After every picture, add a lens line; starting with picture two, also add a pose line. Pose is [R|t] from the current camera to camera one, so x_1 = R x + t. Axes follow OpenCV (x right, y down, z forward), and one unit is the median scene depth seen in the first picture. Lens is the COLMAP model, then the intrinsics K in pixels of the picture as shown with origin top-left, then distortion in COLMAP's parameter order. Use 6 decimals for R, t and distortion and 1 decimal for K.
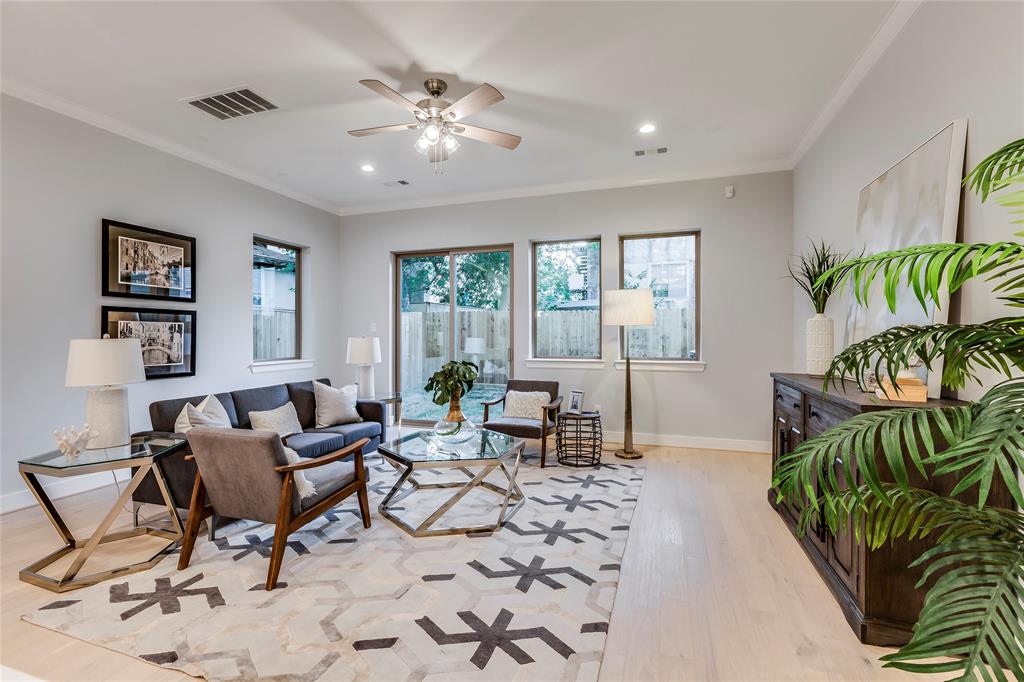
lens RADIAL K [[459.5, 0, 500.8], [0, 459.5, 339.5], [0, 0, 1]] dist [0.001142, -0.000699]
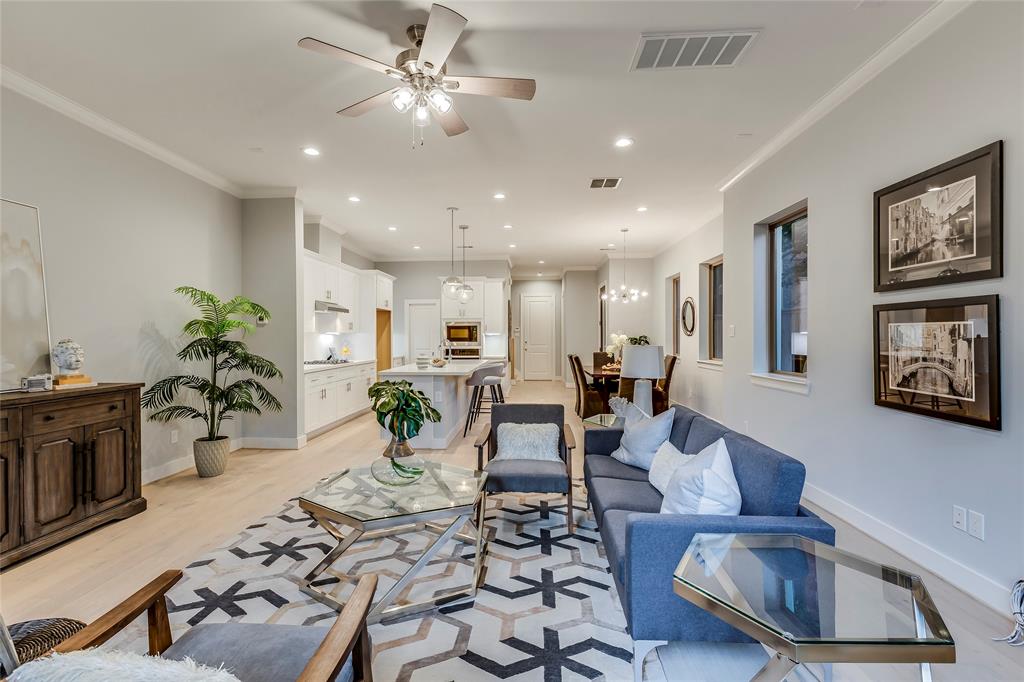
lens RADIAL K [[459.5, 0, 511.5], [0, 459.5, 338.1], [0, 0, 1]] dist [0.001142, -0.000699]
pose [[-0.961457, 0.006279, -0.274882, -0.062056], [0.002292, 0.999887, 0.014824, -0.030135], [0.274944, 0.013623, -0.961364, 1.559160]]
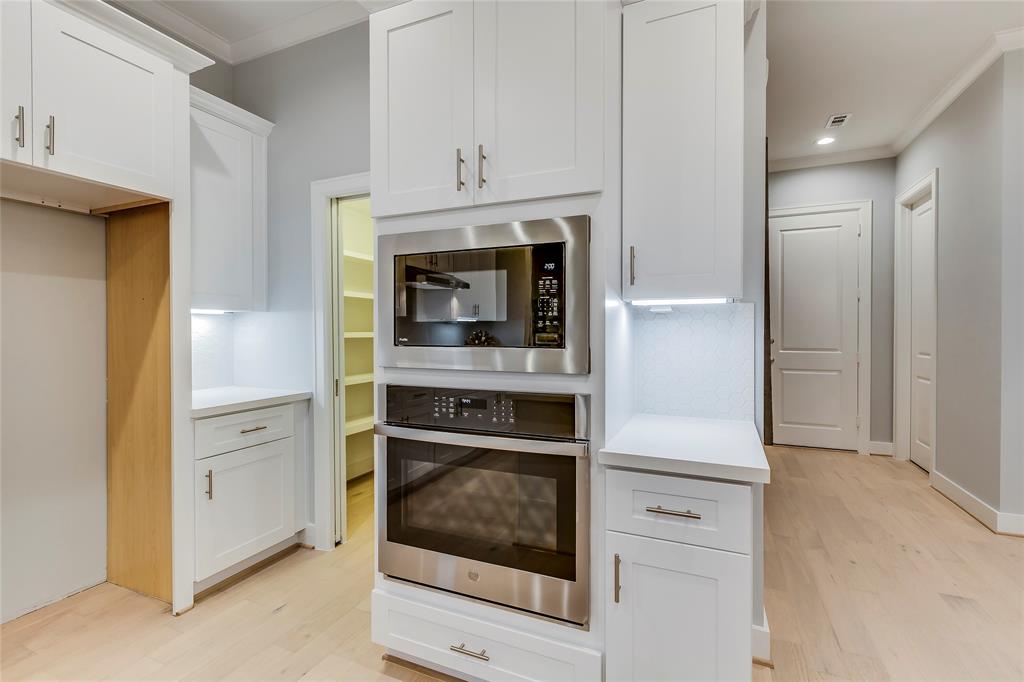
lens RADIAL K [[459.5, 0, 485.7], [0, 459.5, 333.8], [0, 0, 1]] dist [0.001142, -0.000699]
pose [[-0.991567, 0.004259, 0.129529, -0.537044], [0.006310, 0.999861, 0.015427, 0.006805], [-0.129445, 0.016114, -0.991456, -0.443719]]
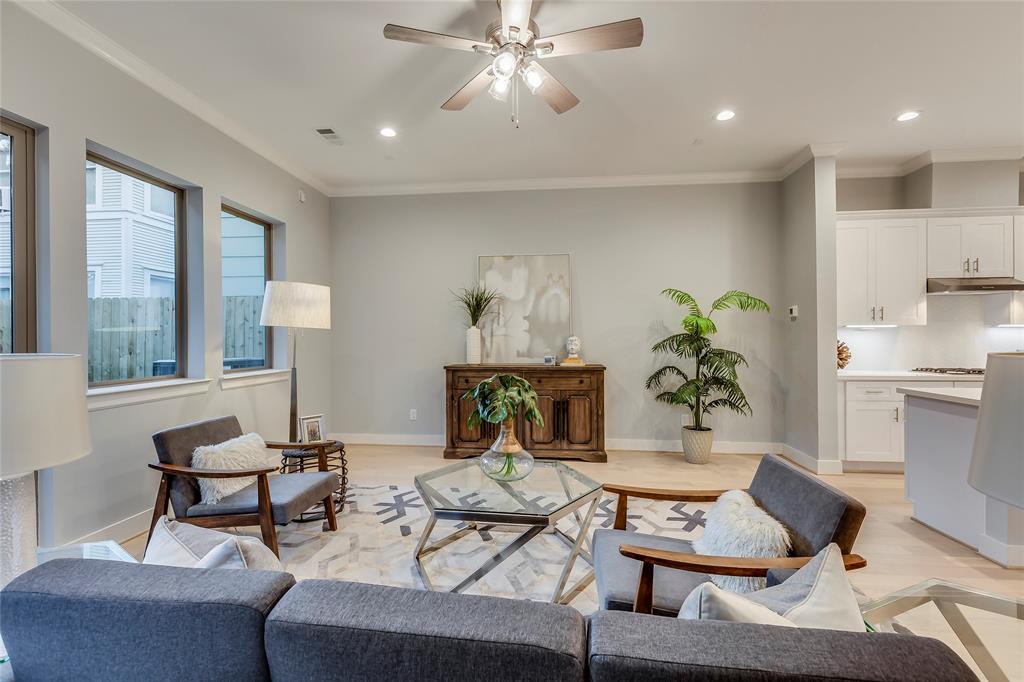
lens RADIAL K [[459.5, 0, 504.9], [0, 459.5, 342.9], [0, 0, 1]] dist [0.001142, -0.000699]
pose [[-0.225747, -0.011129, 0.974122, -0.734623], [0.013694, 0.999800, 0.014596, -0.015567], [-0.974090, 0.016635, -0.225549, 1.020511]]
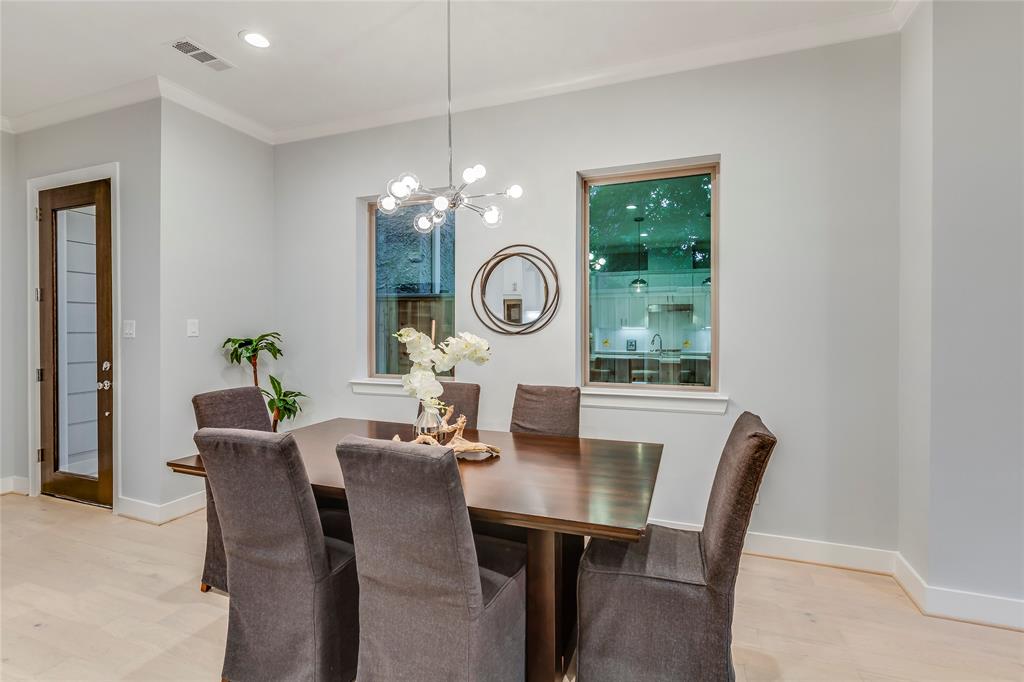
lens RADIAL K [[459.5, 0, 521.0], [0, 459.5, 332.3], [0, 0, 1]] dist [0.001142, -0.000699]
pose [[-0.020950, 0.008966, -0.999740, -0.490943], [-0.007766, 0.999928, 0.009131, -0.018000], [0.999750, 0.007955, -0.020878, -0.102890]]
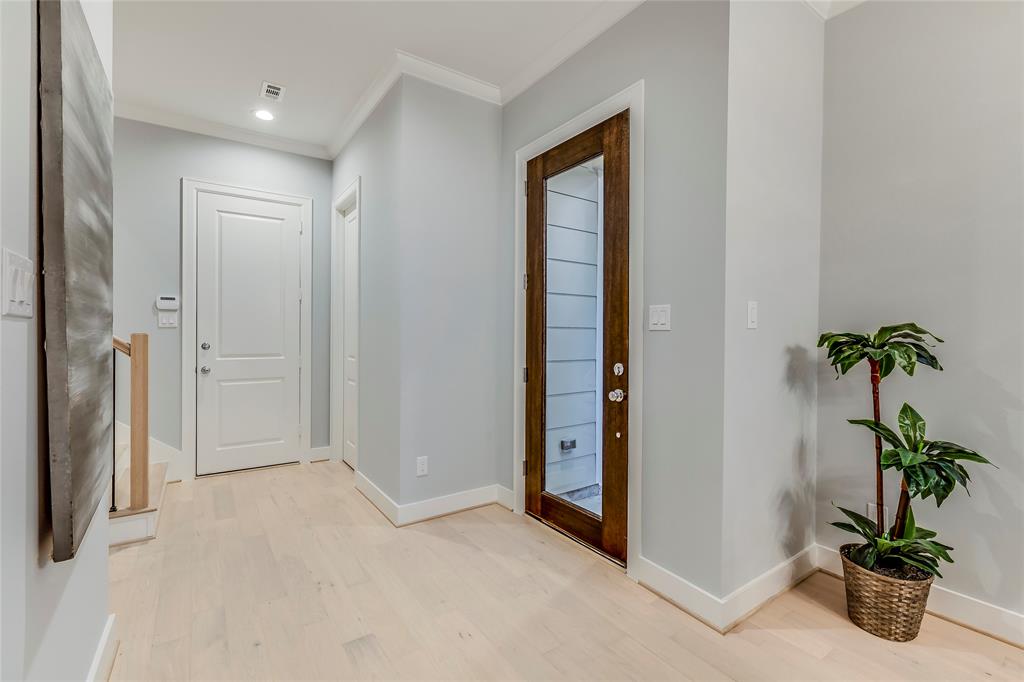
lens RADIAL K [[459.5, 0, 516.7], [0, 459.5, 335.4], [0, 0, 1]] dist [0.001142, -0.000699]
pose [[-0.592988, 0.003512, -0.805204, -0.763320], [-0.010129, 0.999879, 0.011820, 0.008461], [0.805148, 0.015165, -0.592880, -0.671366]]
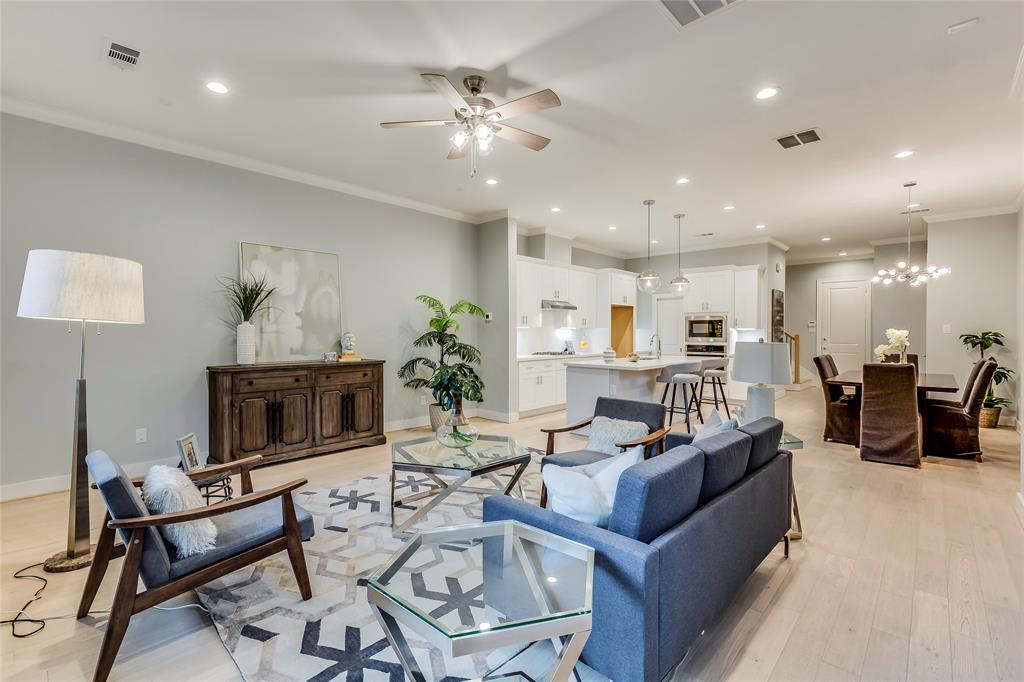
lens RADIAL K [[459.5, 0, 507.4], [0, 459.5, 335.8], [0, 0, 1]] dist [0.001142, -0.000699]
pose [[-0.911026, -0.002525, 0.412342, -0.521337], [0.004755, 0.999850, 0.016629, -0.025711], [-0.412322, 0.017110, -0.910878, 1.598553]]
